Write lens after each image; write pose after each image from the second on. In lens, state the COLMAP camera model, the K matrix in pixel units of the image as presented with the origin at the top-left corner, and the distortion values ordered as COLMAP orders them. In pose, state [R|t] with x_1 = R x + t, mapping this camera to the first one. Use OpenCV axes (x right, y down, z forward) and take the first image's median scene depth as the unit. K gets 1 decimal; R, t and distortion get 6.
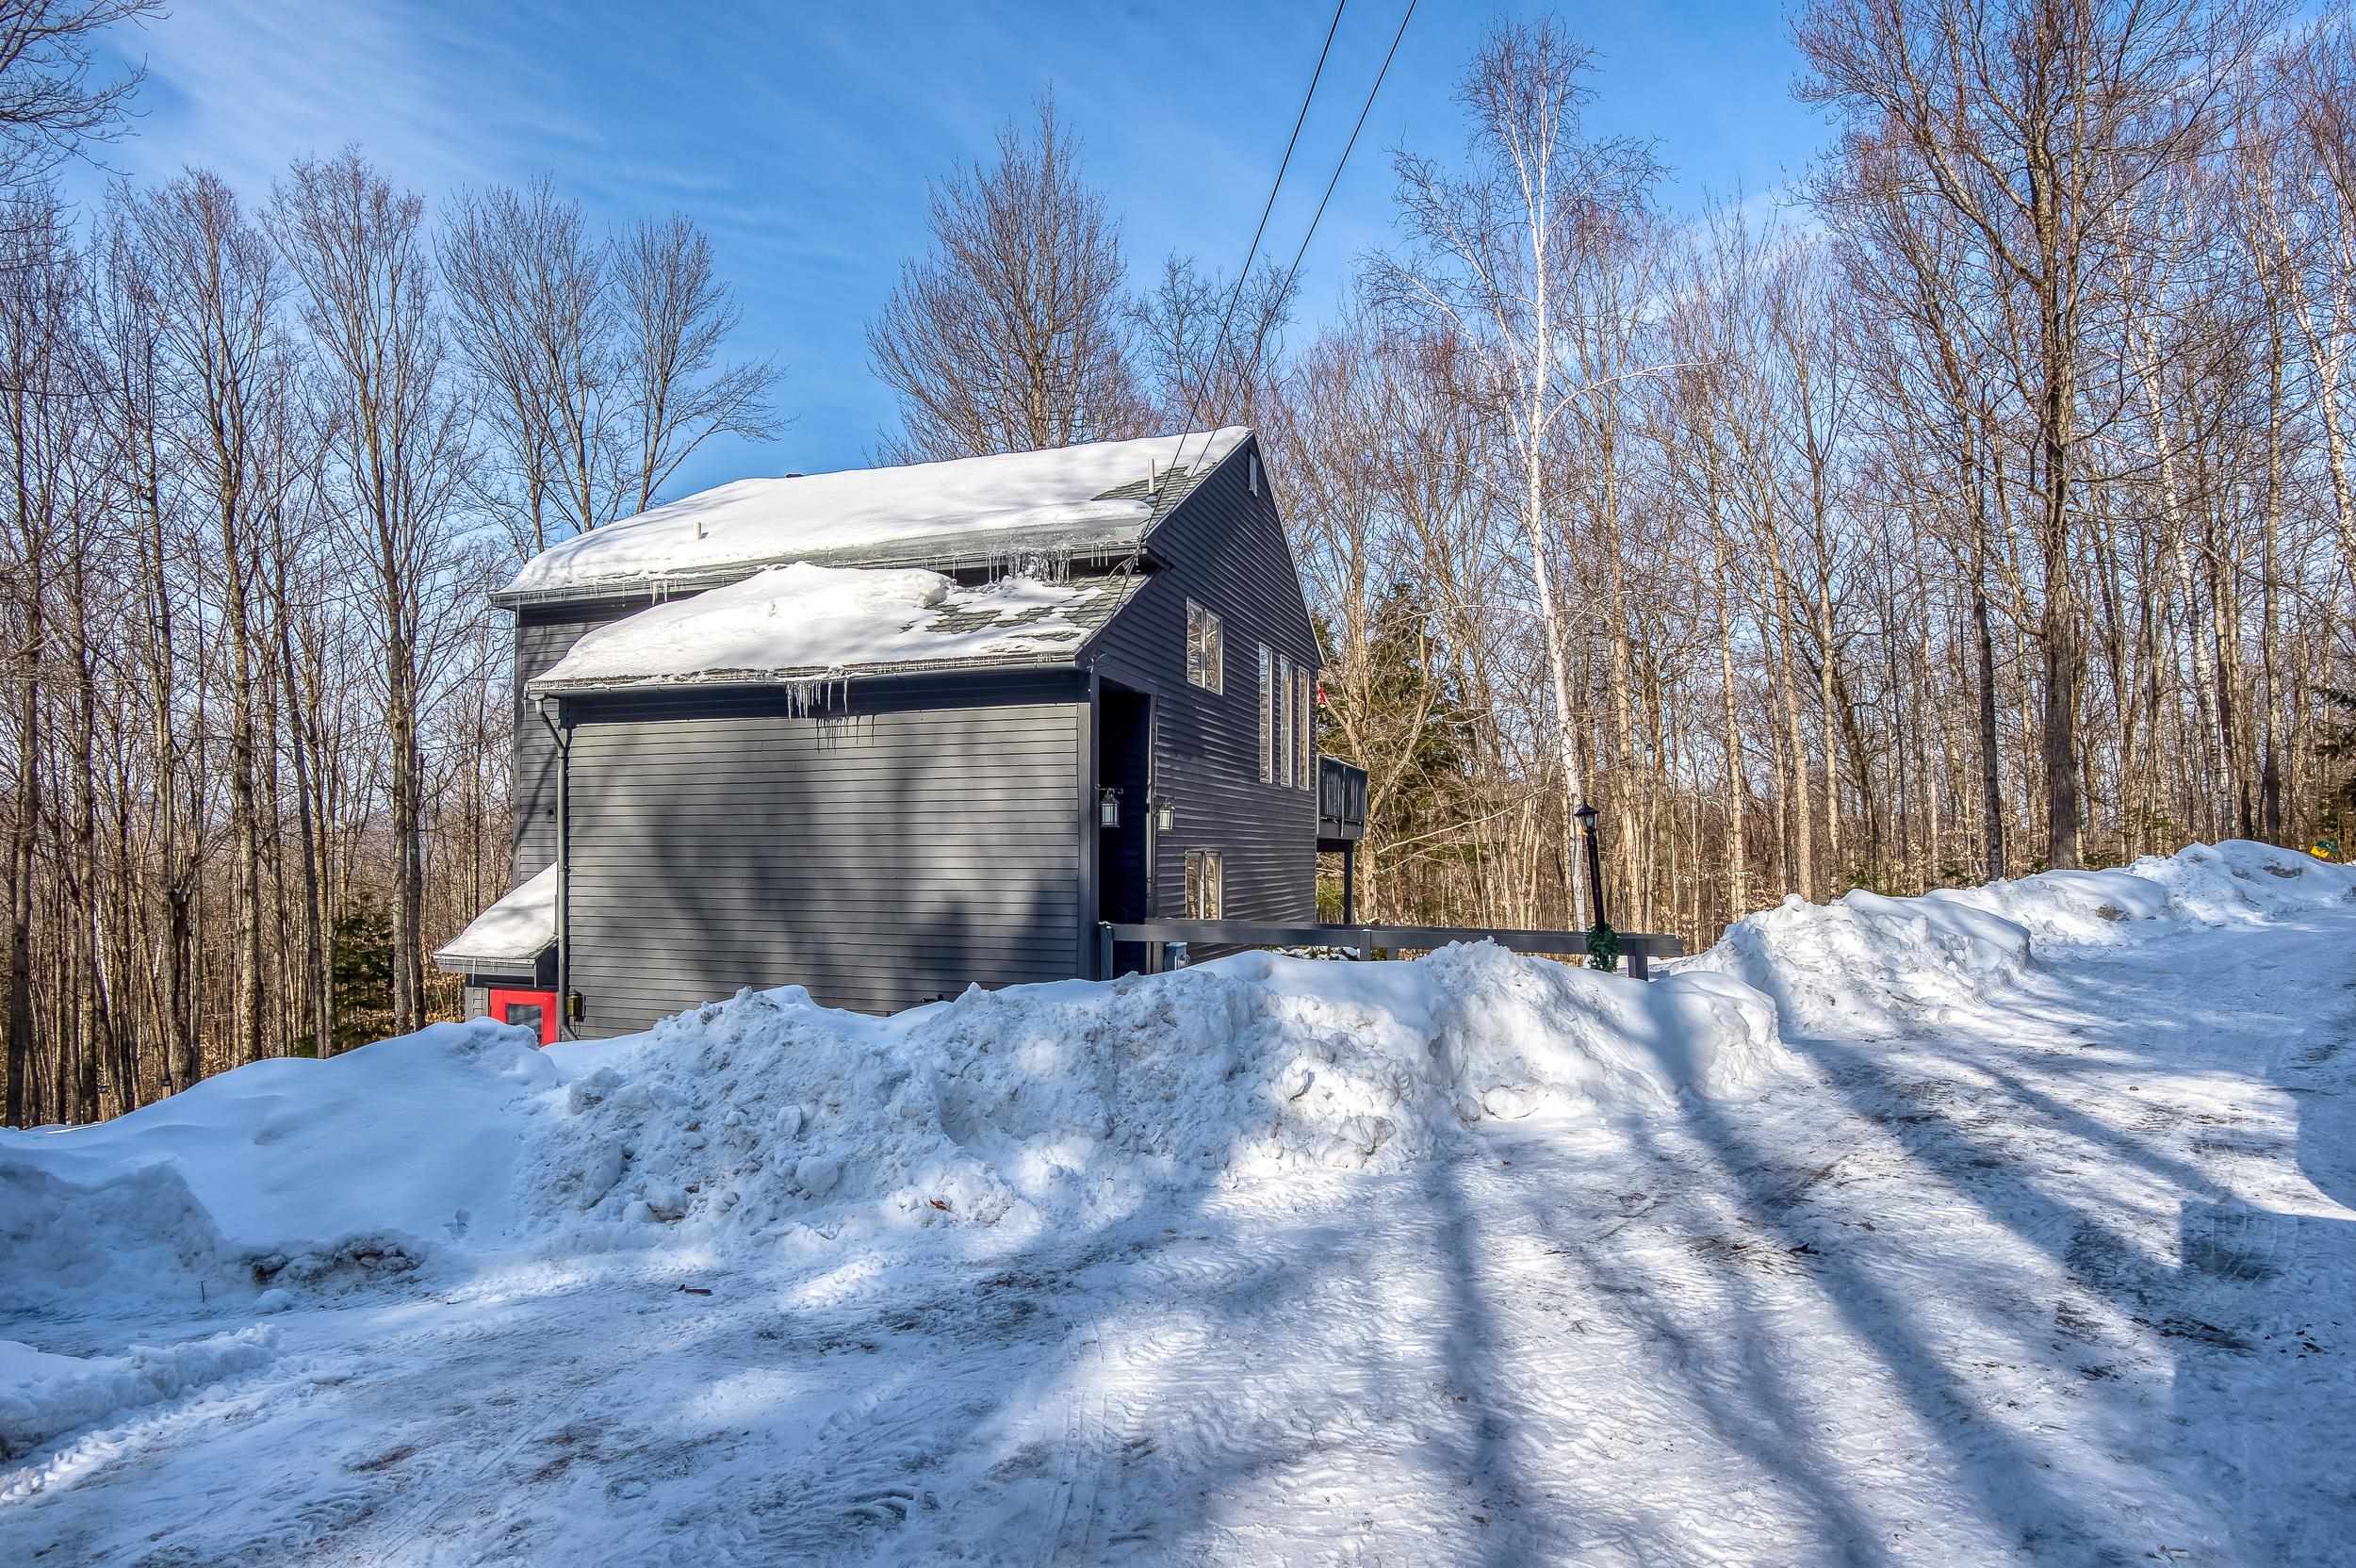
lens RADIAL K [[1243.2, 0, 1186.3], [0, 1243.2, 819.7], [0, 0, 1]] dist [0.000134, -0.027552]
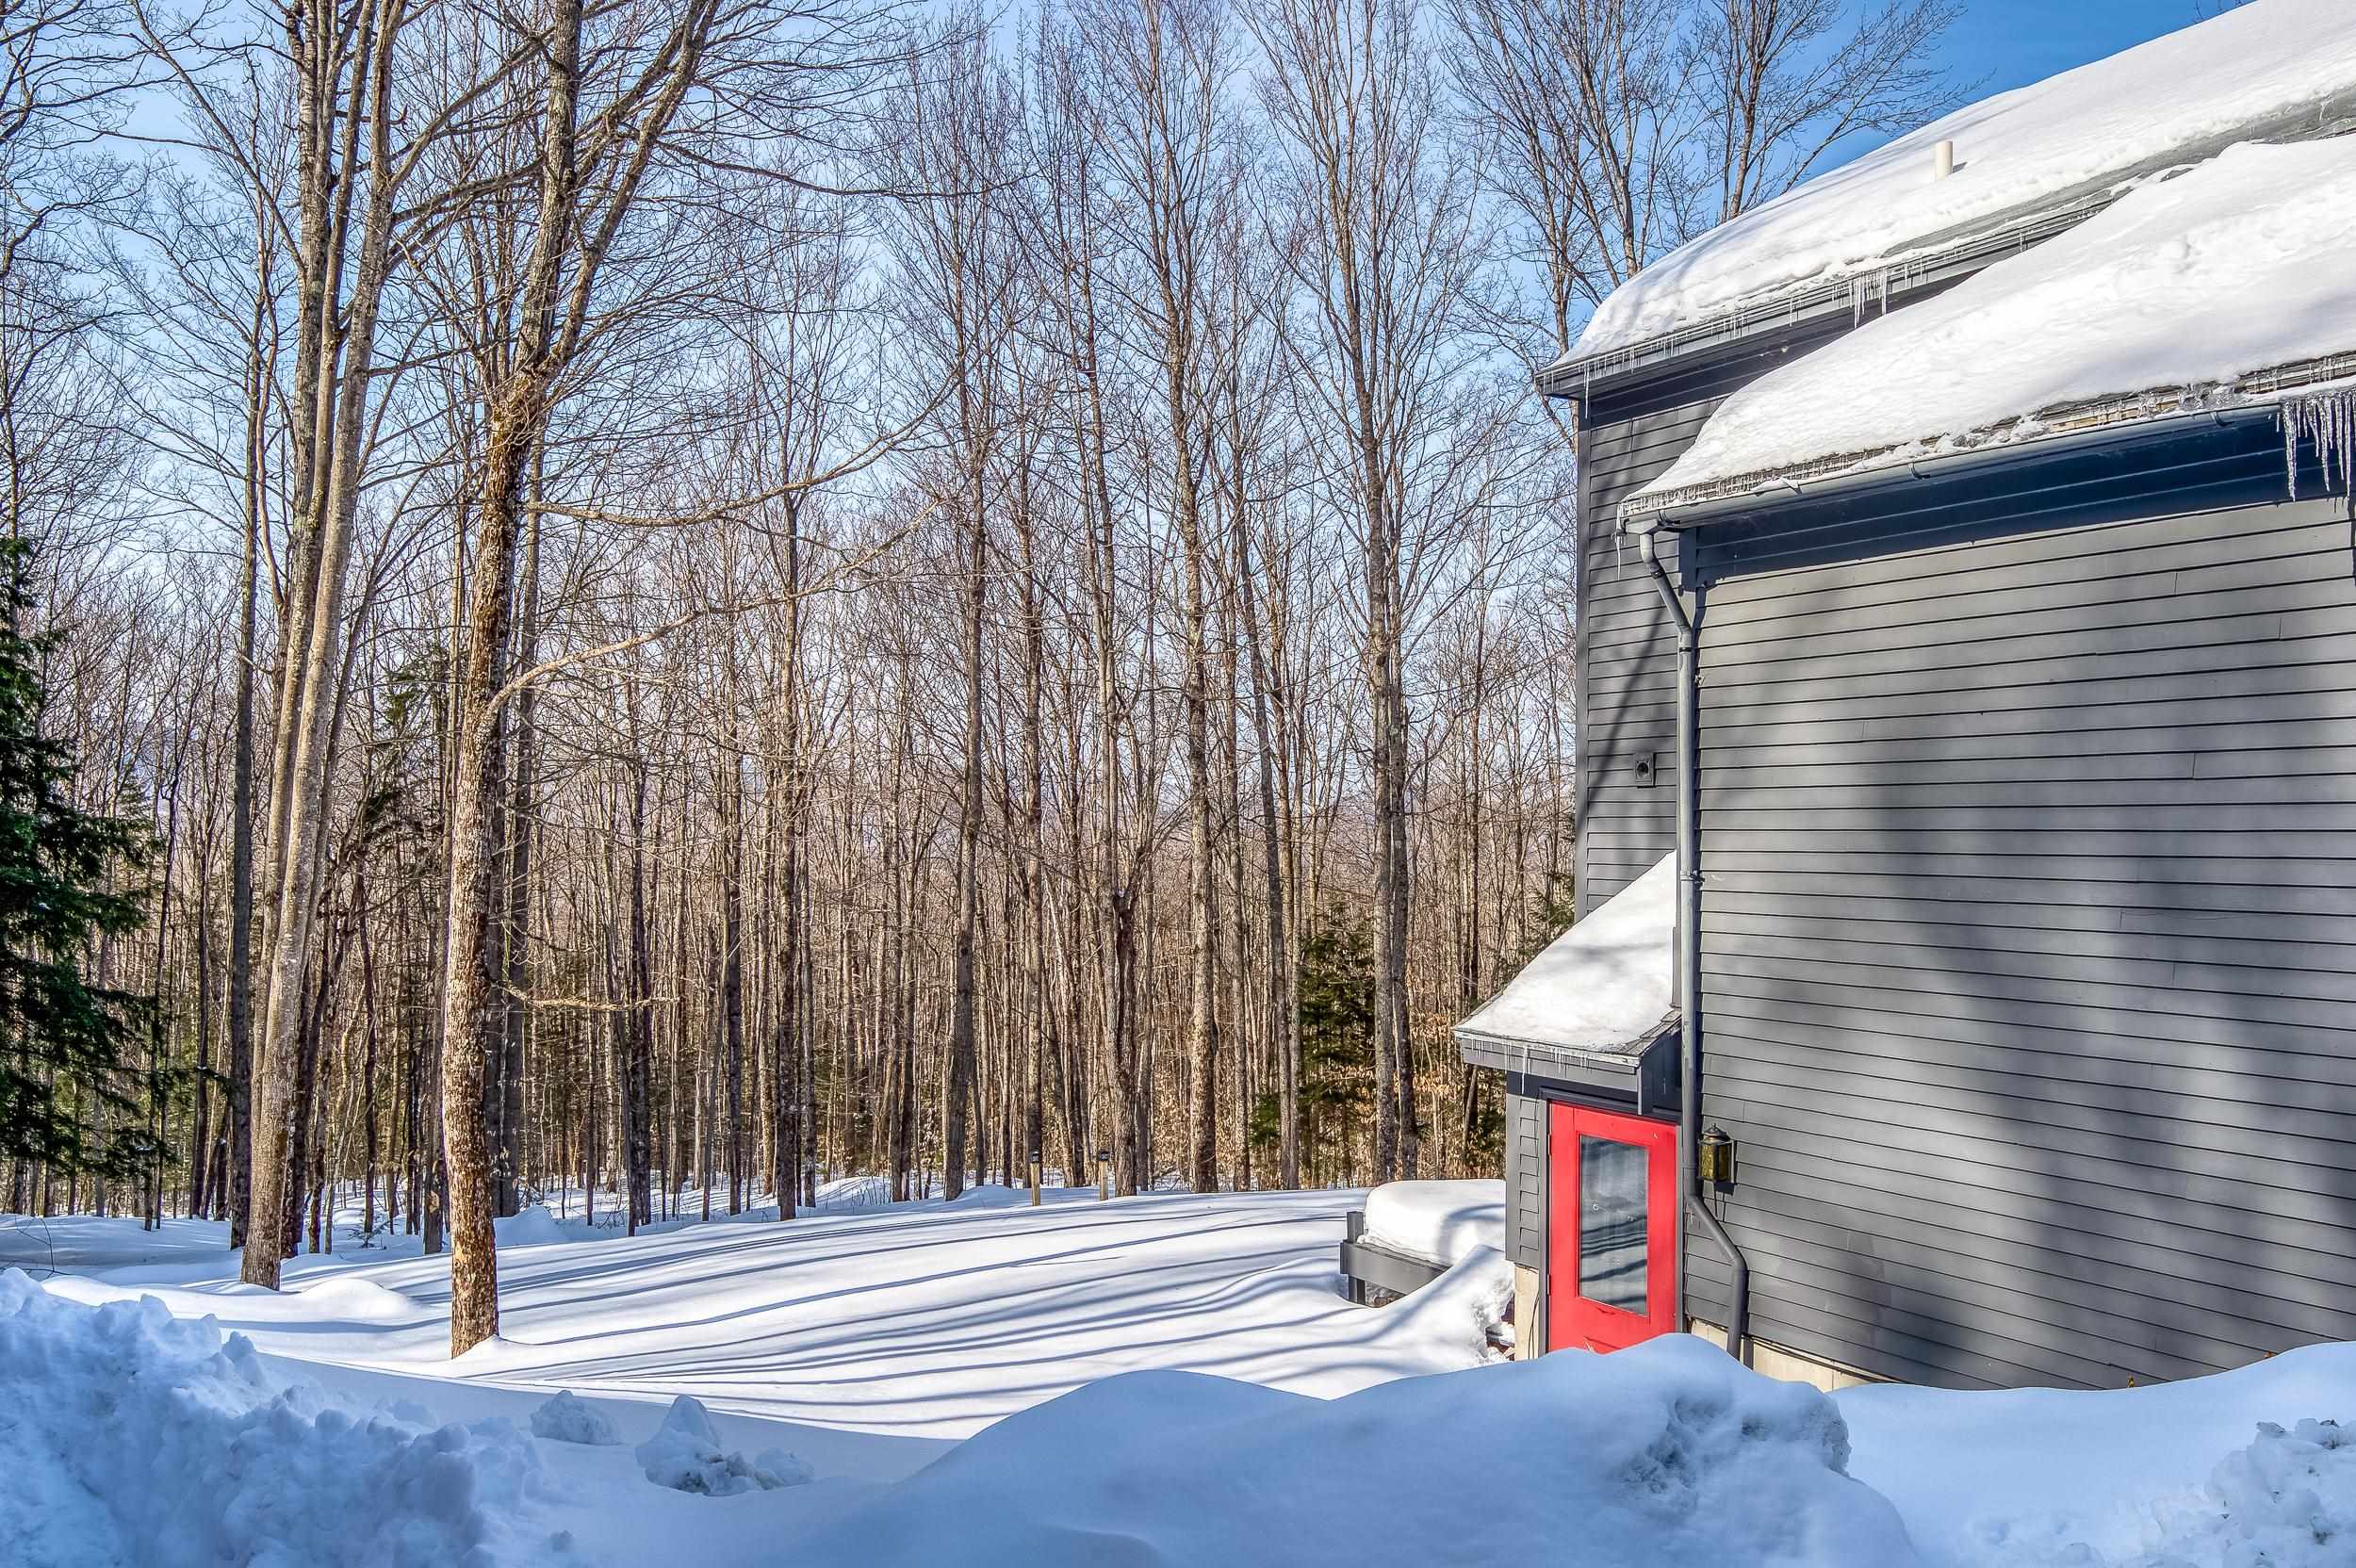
lens RADIAL K [[1888.7, 0, 1178.0], [0, 1888.7, 784.0], [0, 0, 1]] dist [-0.000327, -0.001050]
pose [[0.784125, -0.007272, -0.620560, -0.075531], [-0.000101, 0.999930, -0.011845, 0.004781], [0.620603, 0.009351, 0.784069, 0.110665]]
